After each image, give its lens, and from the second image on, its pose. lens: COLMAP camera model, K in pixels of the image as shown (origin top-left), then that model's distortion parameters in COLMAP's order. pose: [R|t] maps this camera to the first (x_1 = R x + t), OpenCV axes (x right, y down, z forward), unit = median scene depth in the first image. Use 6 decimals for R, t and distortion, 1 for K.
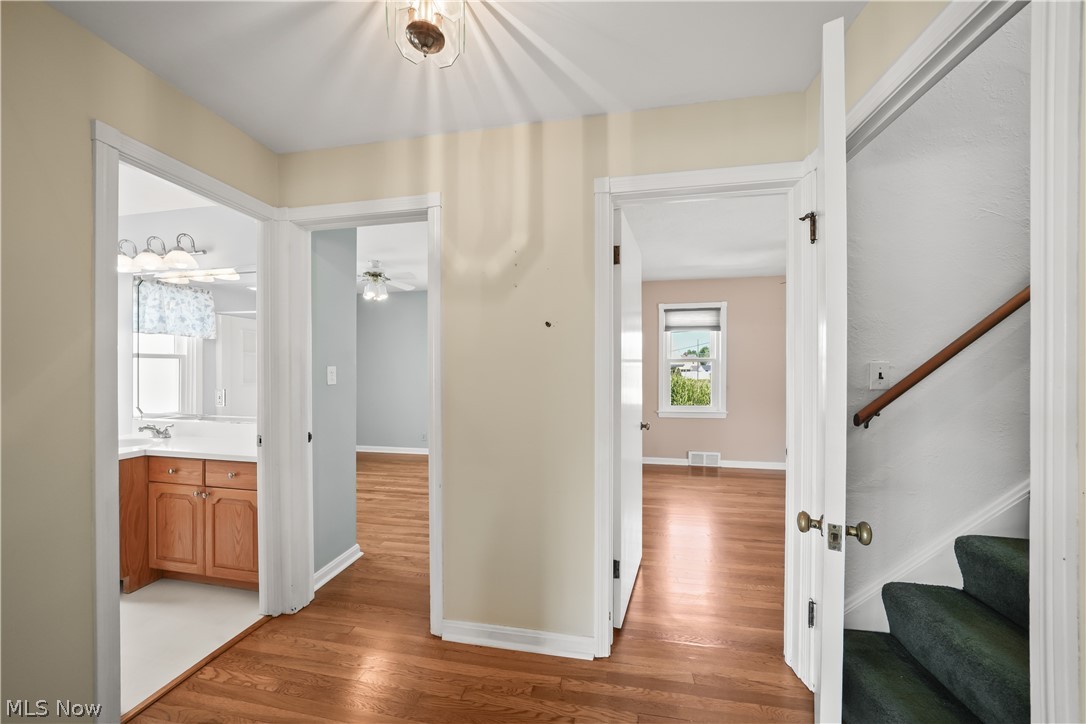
lens RADIAL K [[377.8, 0, 541.2], [0, 377.8, 366.4], [0, 0, 1]] dist [-0.018317, 0.000074]
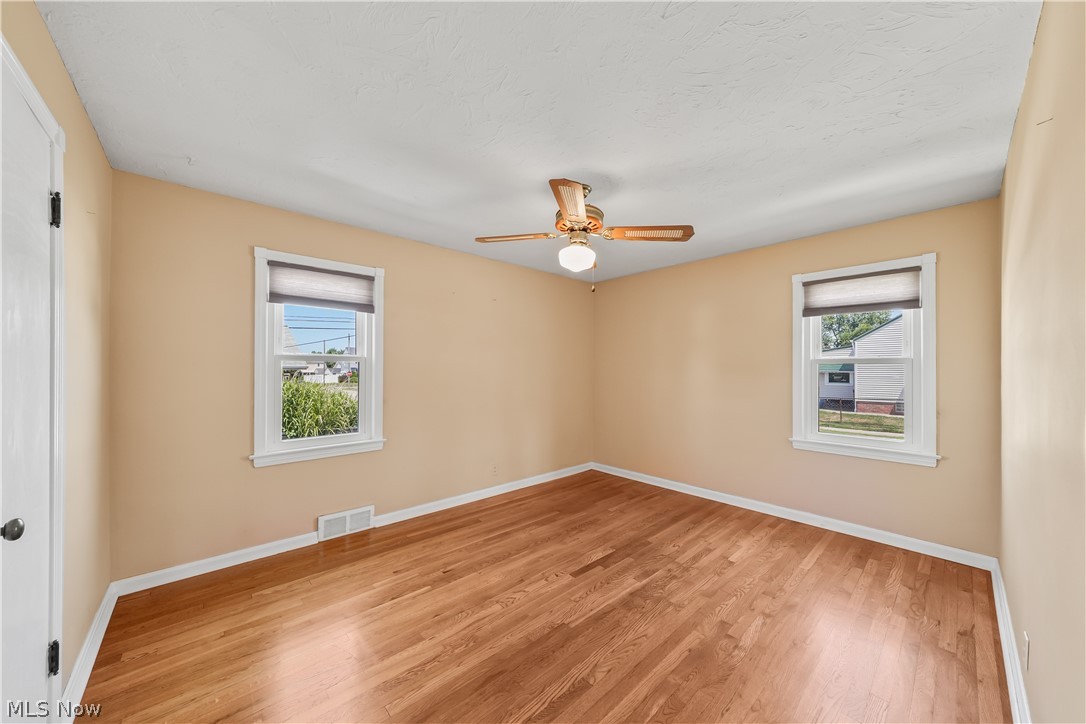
lens RADIAL K [[380.8, 0, 557.4], [0, 380.8, 368.8], [0, 0, 1]] dist [0.000967, 0.000045]
pose [[0.587243, 0.002890, 0.809406, 0.135626], [-0.002306, 0.999996, -0.001898, 0.000354], [-0.809407, -0.000752, 0.587247, 0.366132]]
